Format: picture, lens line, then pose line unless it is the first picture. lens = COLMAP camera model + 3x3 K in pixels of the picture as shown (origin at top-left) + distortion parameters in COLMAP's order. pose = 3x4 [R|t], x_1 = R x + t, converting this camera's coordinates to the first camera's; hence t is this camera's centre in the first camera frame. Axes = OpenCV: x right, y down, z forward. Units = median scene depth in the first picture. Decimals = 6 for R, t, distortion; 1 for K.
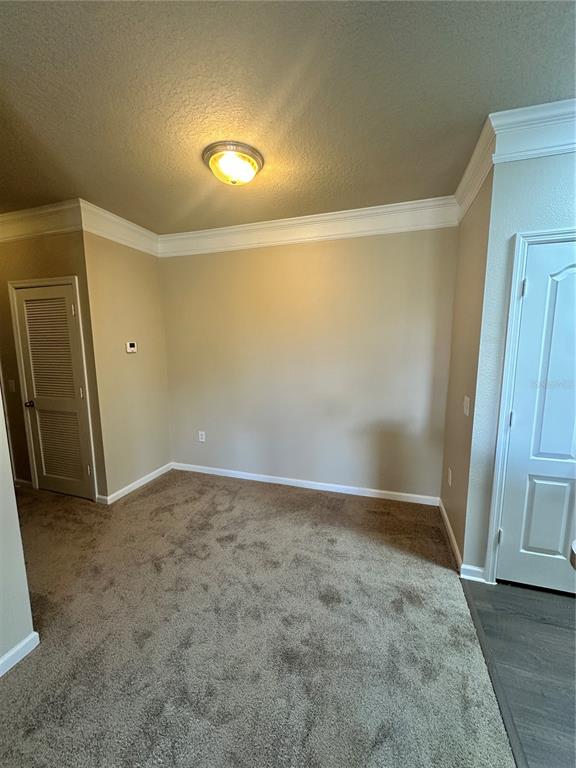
lens RADIAL K [[304.4, 0, 288.7], [0, 304.4, 385.3], [0, 0, 1]] dist [-0.000886, 0.000211]
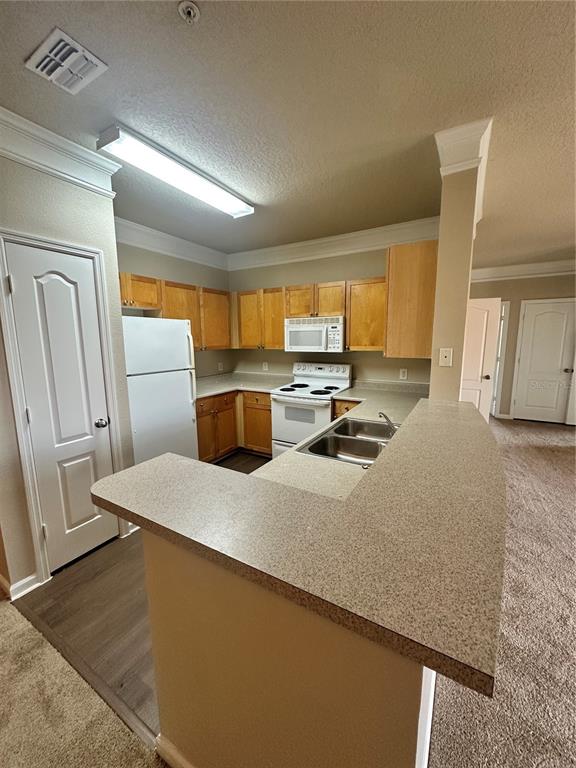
lens RADIAL K [[304.4, 0, 288.7], [0, 304.4, 385.3], [0, 0, 1]] dist [-0.000886, 0.000211]
pose [[0.211533, -0.145518, 0.966477, -0.040852], [0.136002, 0.983616, 0.118332, 0.009829], [-0.967862, 0.106412, 0.227859, -0.069229]]
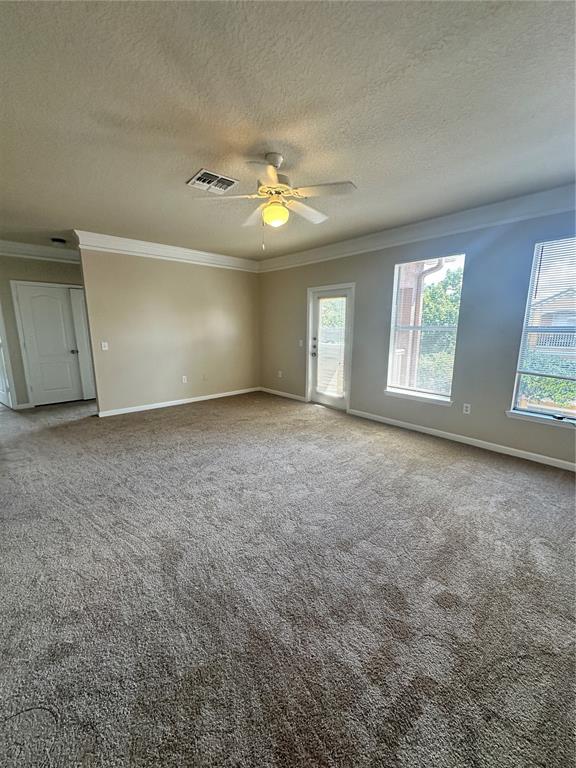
lens RADIAL K [[304.4, 0, 288.7], [0, 304.4, 385.3], [0, 0, 1]] dist [-0.000886, 0.000211]
pose [[-0.875893, -0.091199, 0.473808, -0.158415], [0.063637, 0.951562, 0.300799, 0.096513], [-0.478290, 0.293620, -0.827663, -0.332698]]
